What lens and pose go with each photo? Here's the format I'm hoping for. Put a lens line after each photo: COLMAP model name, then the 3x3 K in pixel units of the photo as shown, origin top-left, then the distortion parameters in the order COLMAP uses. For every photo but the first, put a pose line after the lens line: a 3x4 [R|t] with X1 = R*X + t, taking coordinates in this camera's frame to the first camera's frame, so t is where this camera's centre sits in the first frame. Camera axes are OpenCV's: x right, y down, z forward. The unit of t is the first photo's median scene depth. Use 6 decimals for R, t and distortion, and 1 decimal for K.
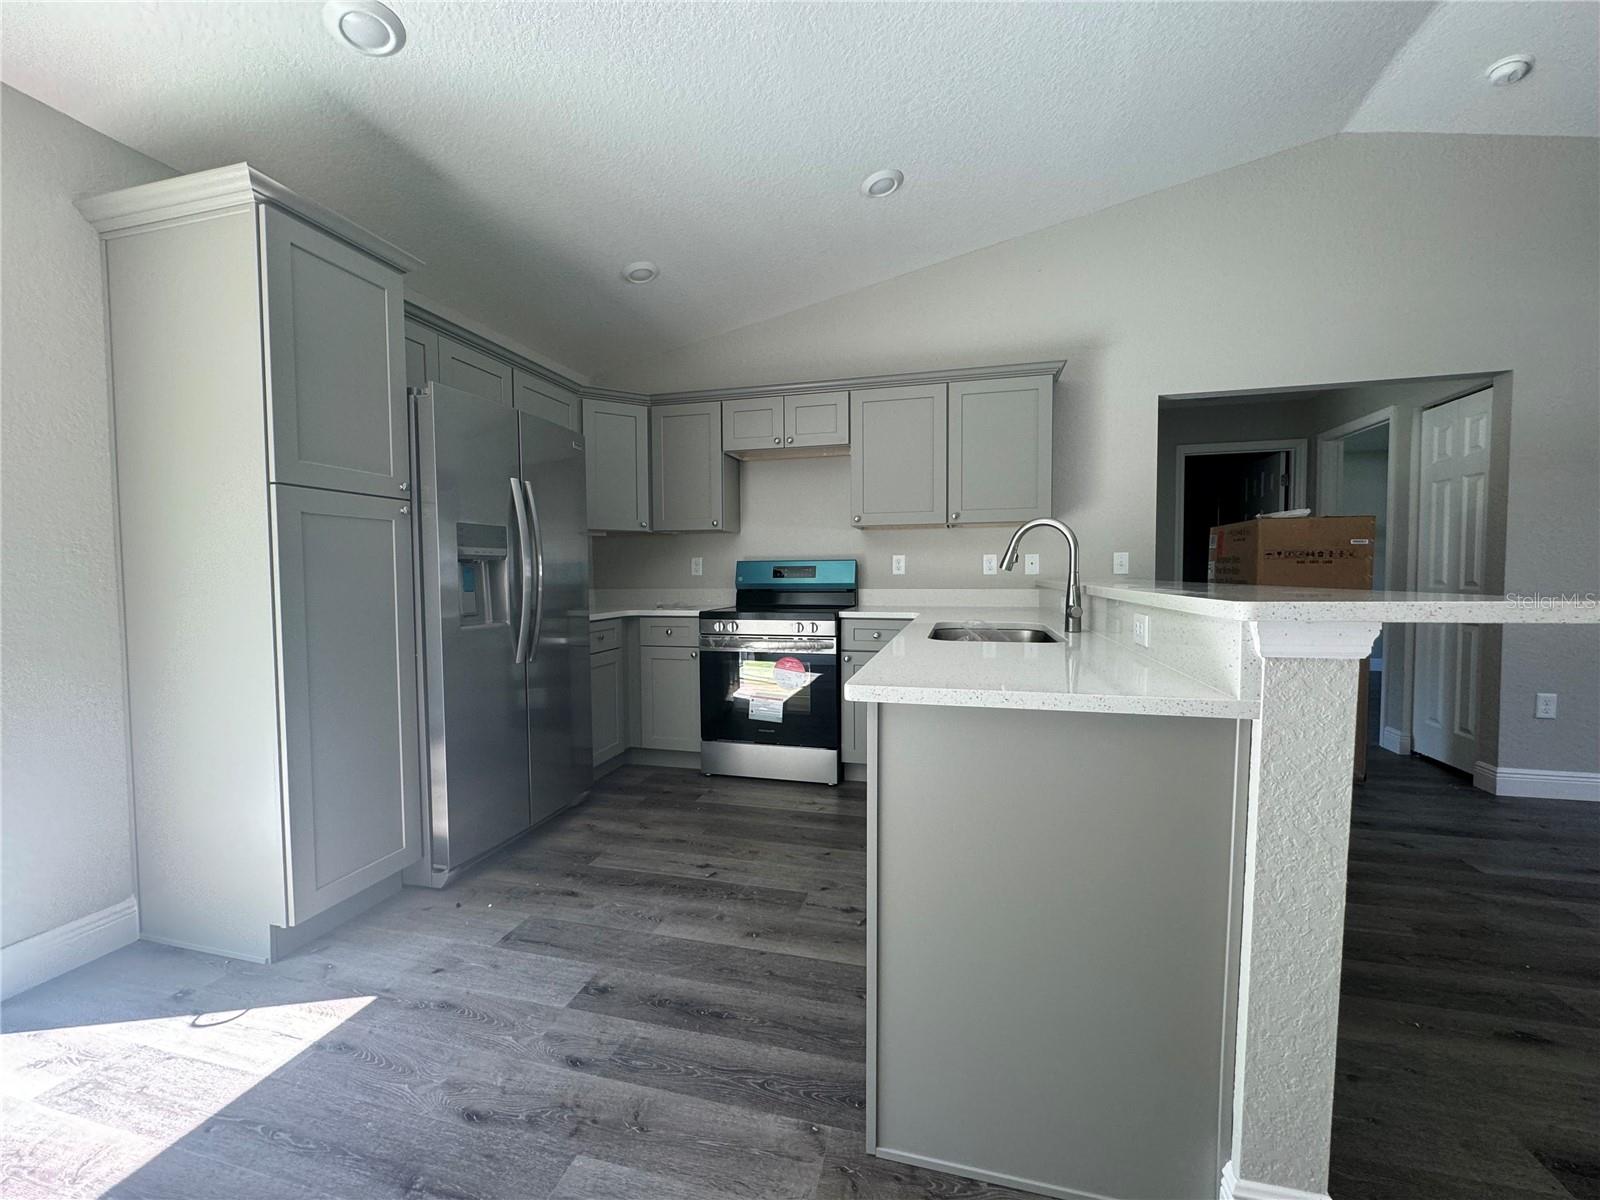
lens RADIAL K [[646.6, 0, 796.2], [0, 646.6, 603.7], [0, 0, 1]] dist [-0.001821, -0.000414]
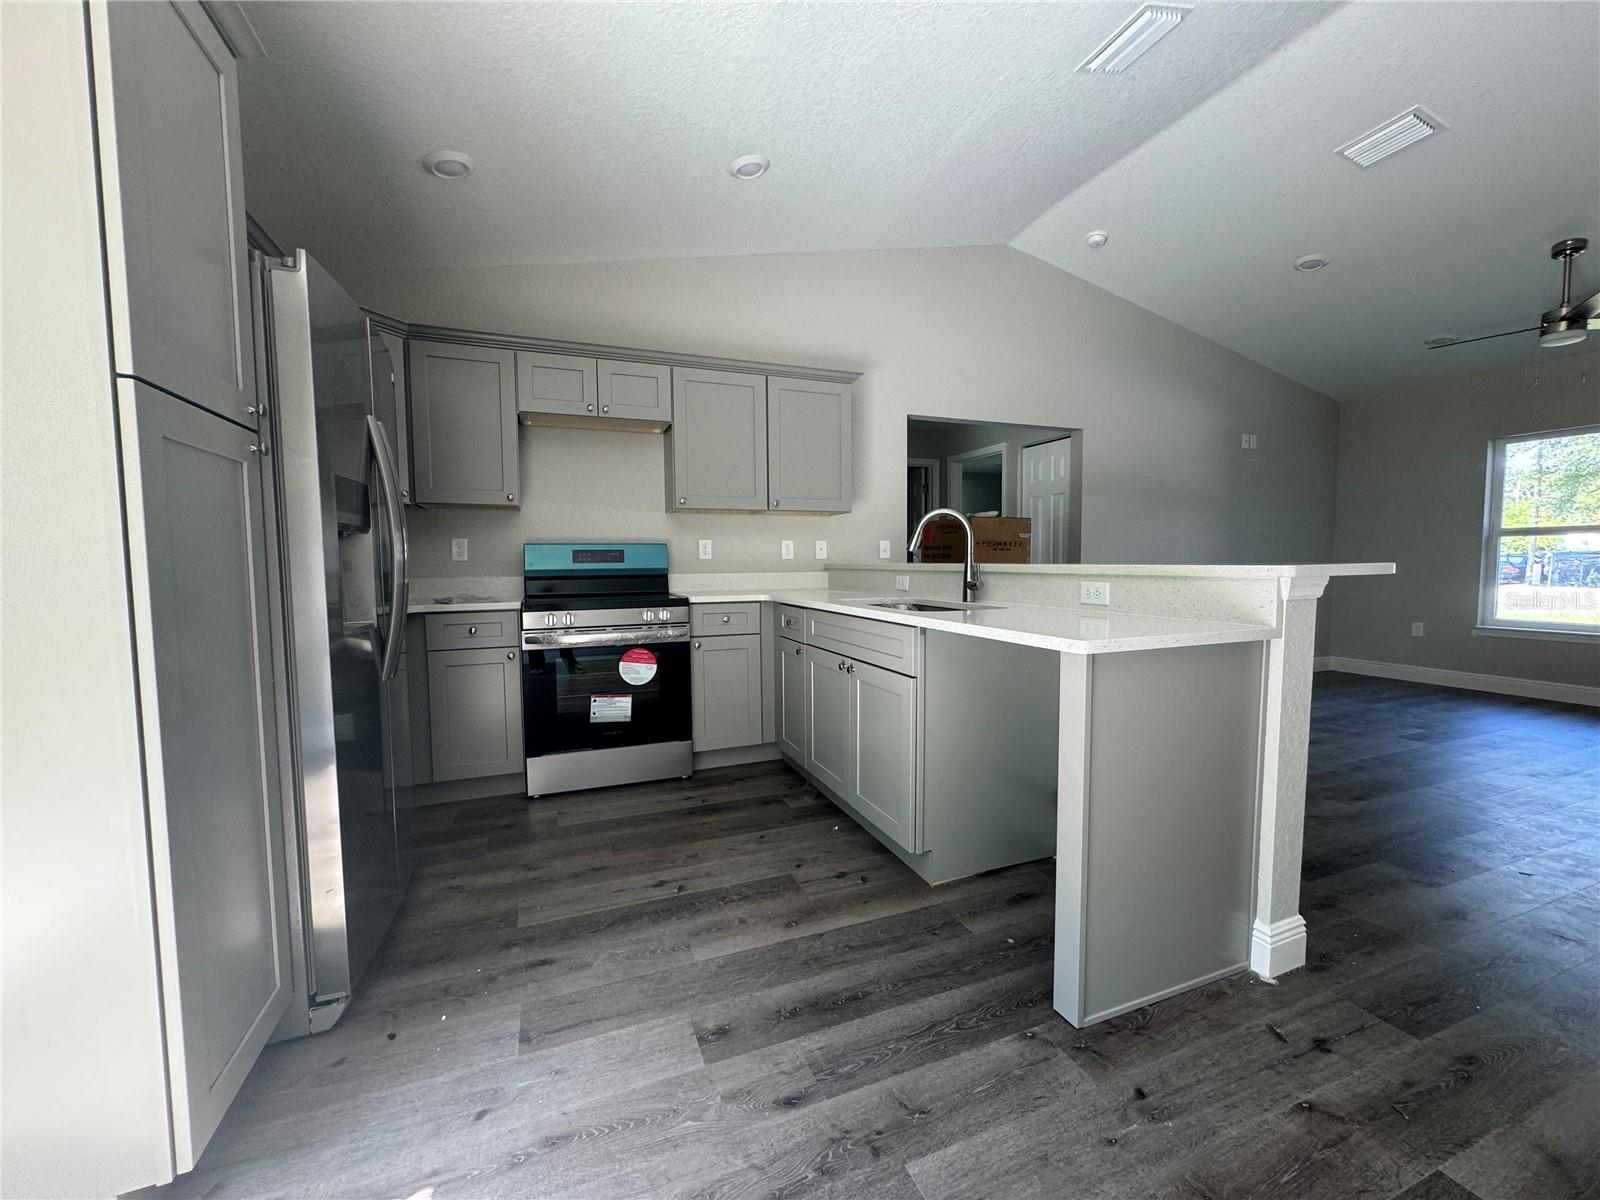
lens RADIAL K [[646.6, 0, 803.8], [0, 646.6, 602.7], [0, 0, 1]] dist [-0.001821, -0.000414]
pose [[0.801760, -0.040036, 0.596304, -0.464867], [0.032128, 0.999198, 0.023889, 0.004741], [-0.596782, 0.000005, 0.802403, 0.158321]]
